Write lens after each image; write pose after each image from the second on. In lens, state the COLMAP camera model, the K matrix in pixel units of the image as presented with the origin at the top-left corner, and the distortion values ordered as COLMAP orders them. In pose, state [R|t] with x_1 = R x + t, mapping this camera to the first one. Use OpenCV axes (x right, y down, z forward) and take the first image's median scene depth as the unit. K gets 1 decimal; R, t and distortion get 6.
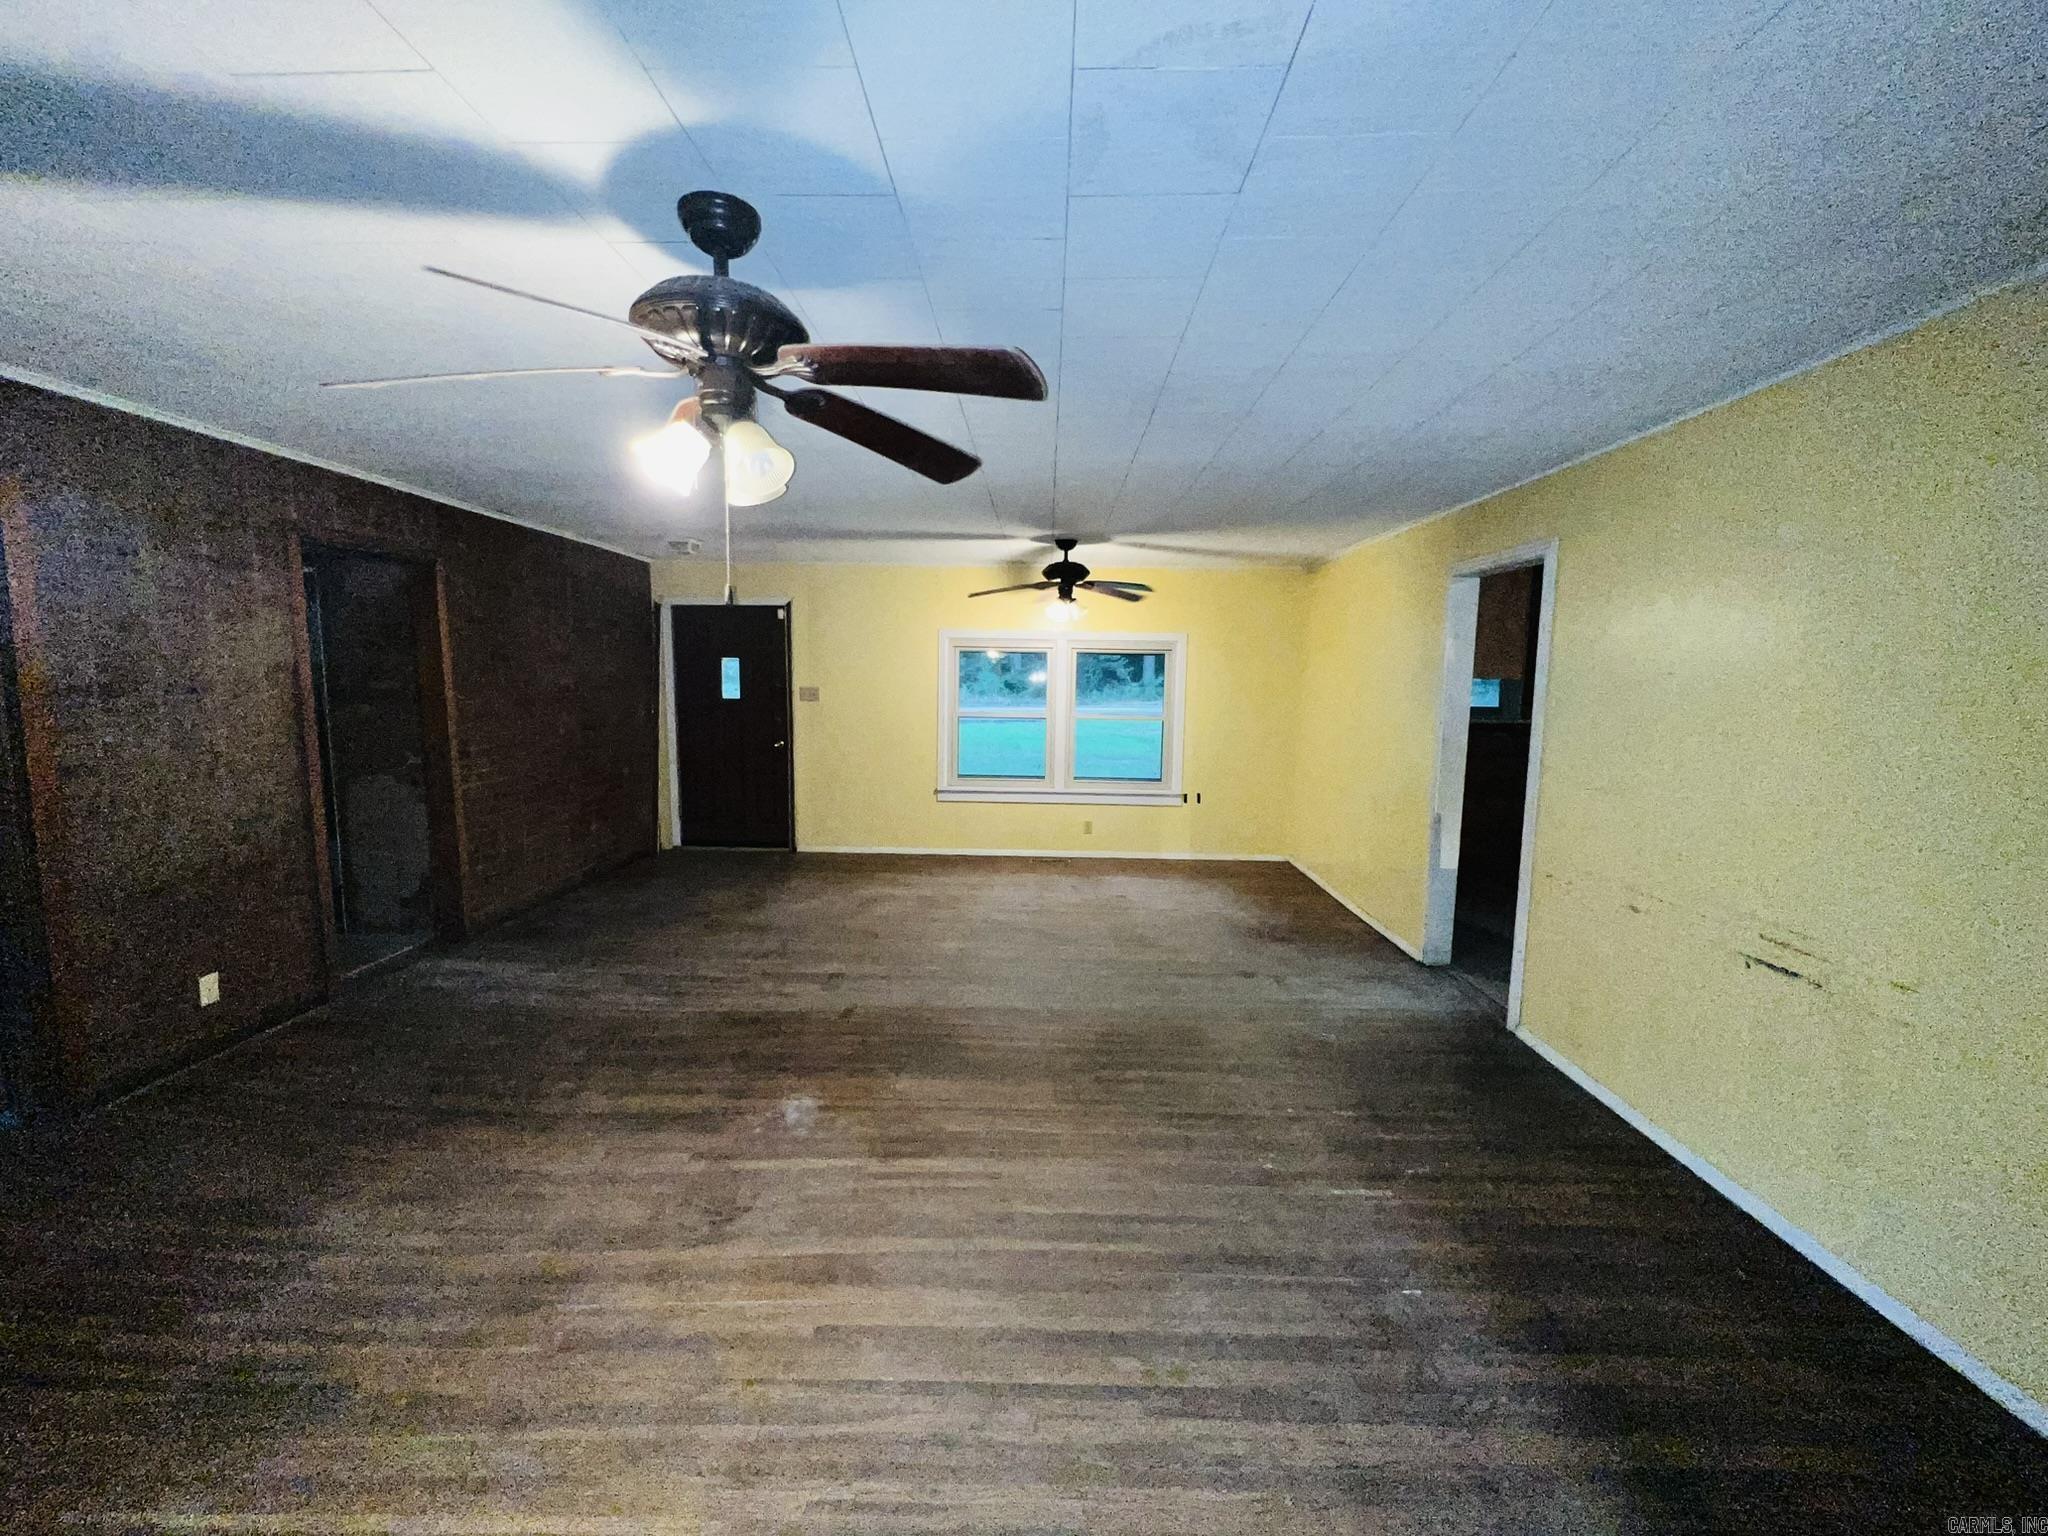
lens RADIAL K [[824.2, 0, 1020.4], [0, 824.2, 762.8], [0, 0, 1]] dist [-0.001868, 0.000050]
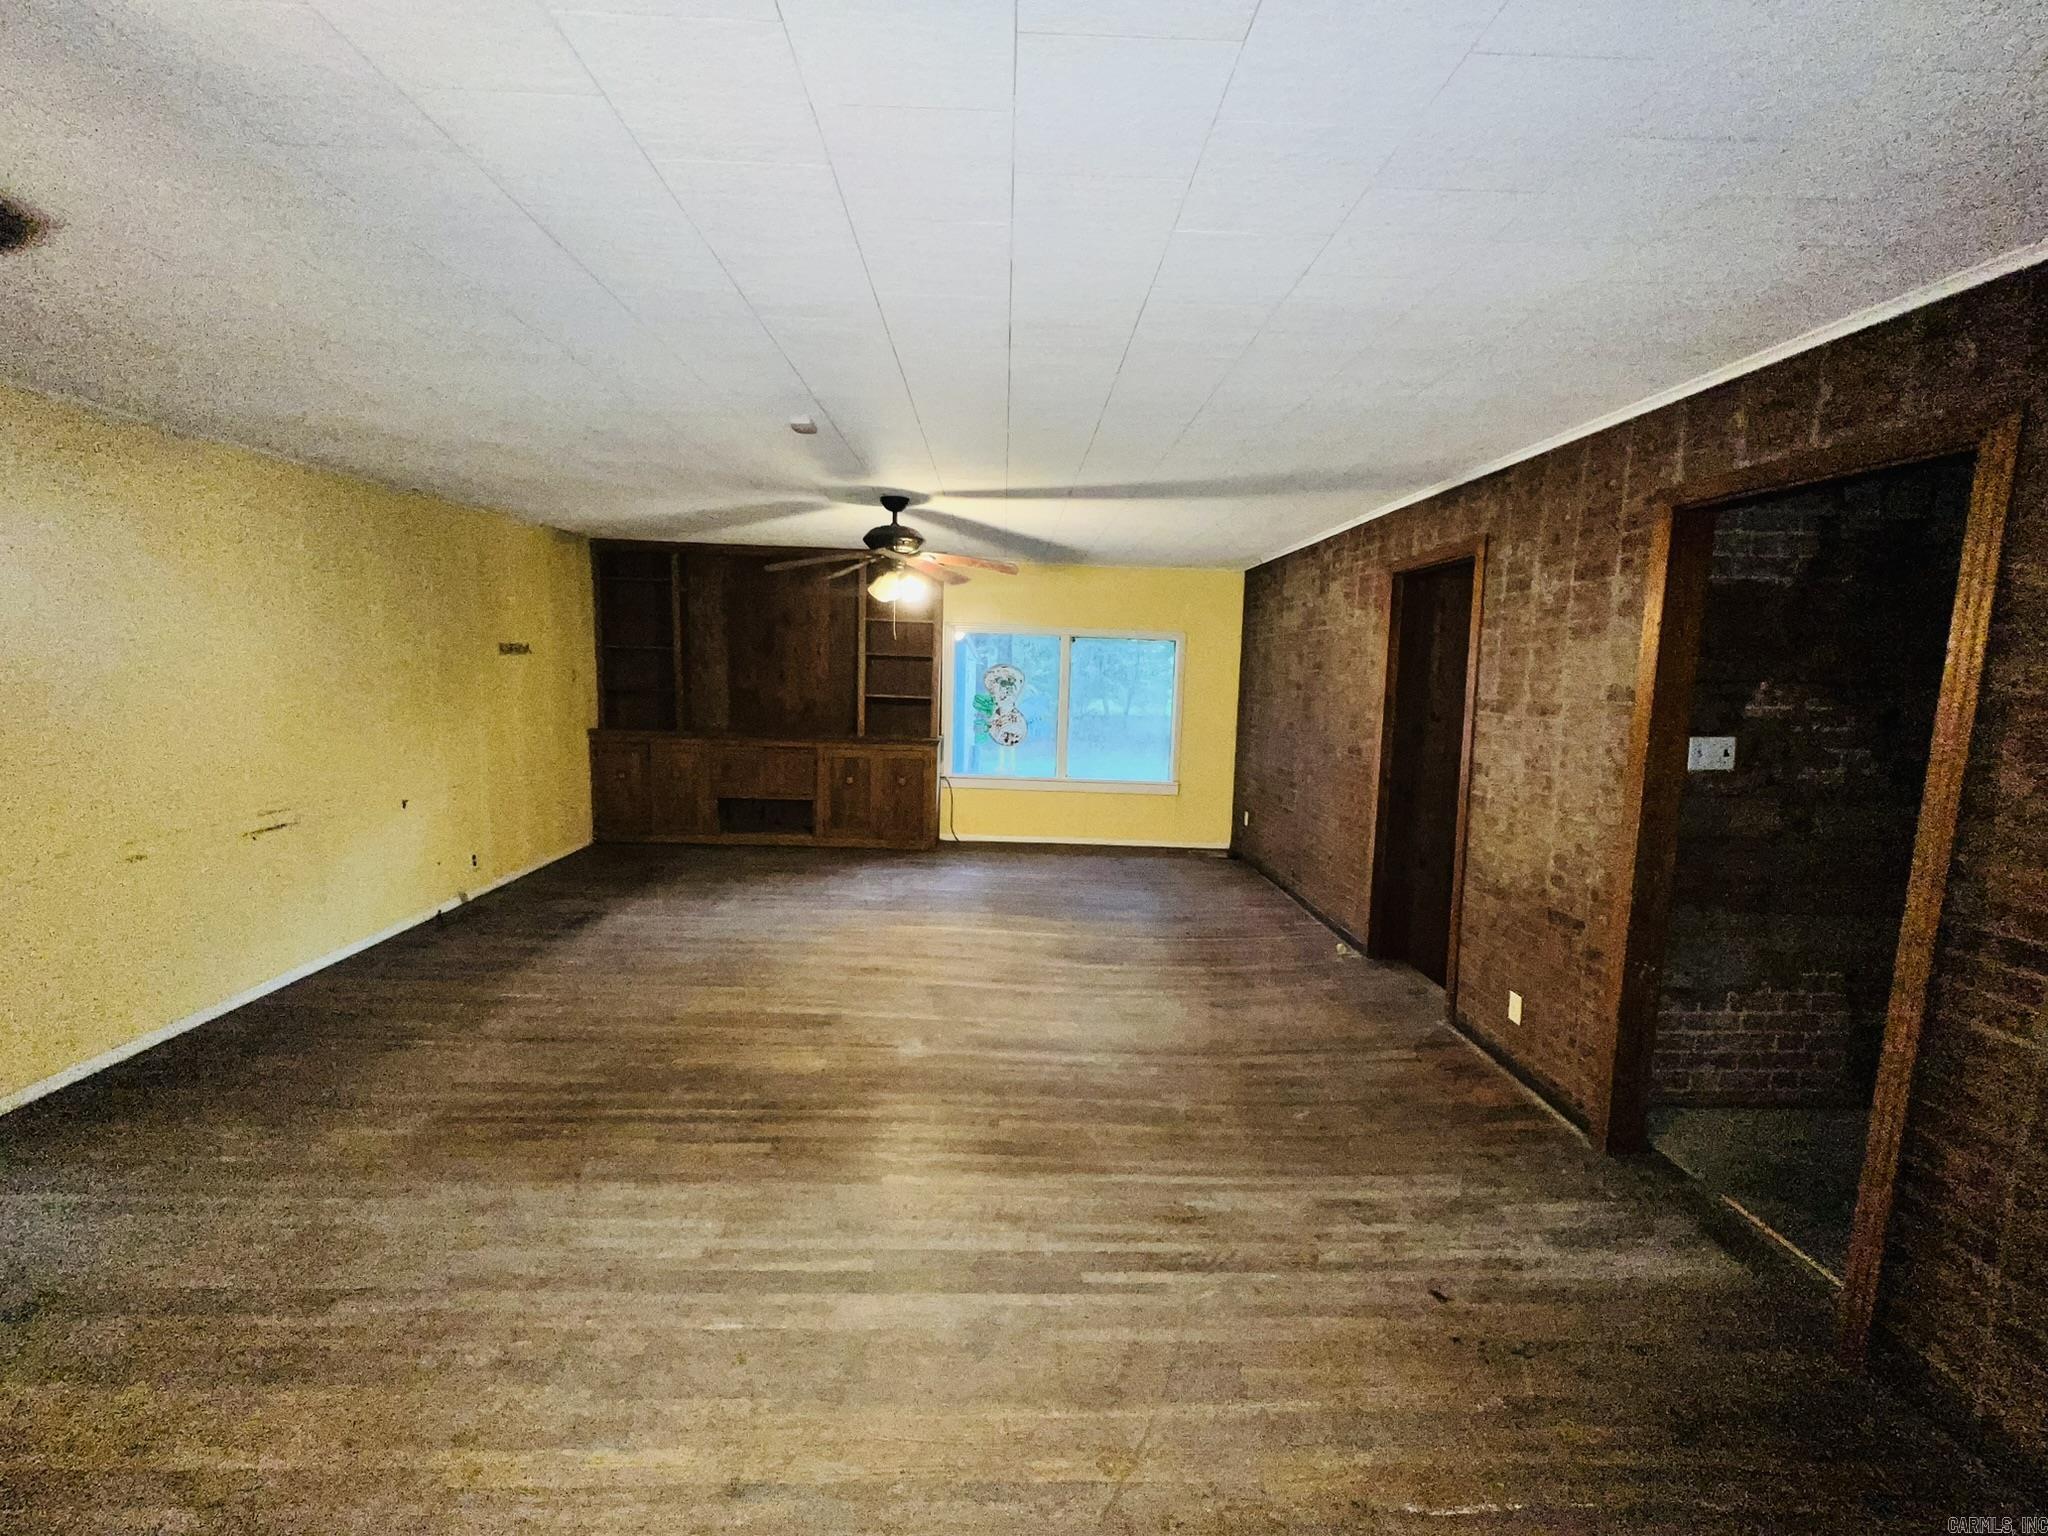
lens RADIAL K [[824.2, 0, 1020.4], [0, 824.2, 762.8], [0, 0, 1]] dist [-0.001868, 0.000050]
pose [[-0.997782, -0.031616, -0.058571, -0.335613], [-0.044253, 0.972426, 0.228974, -0.235958], [0.049717, 0.231058, -0.971669, 2.010554]]
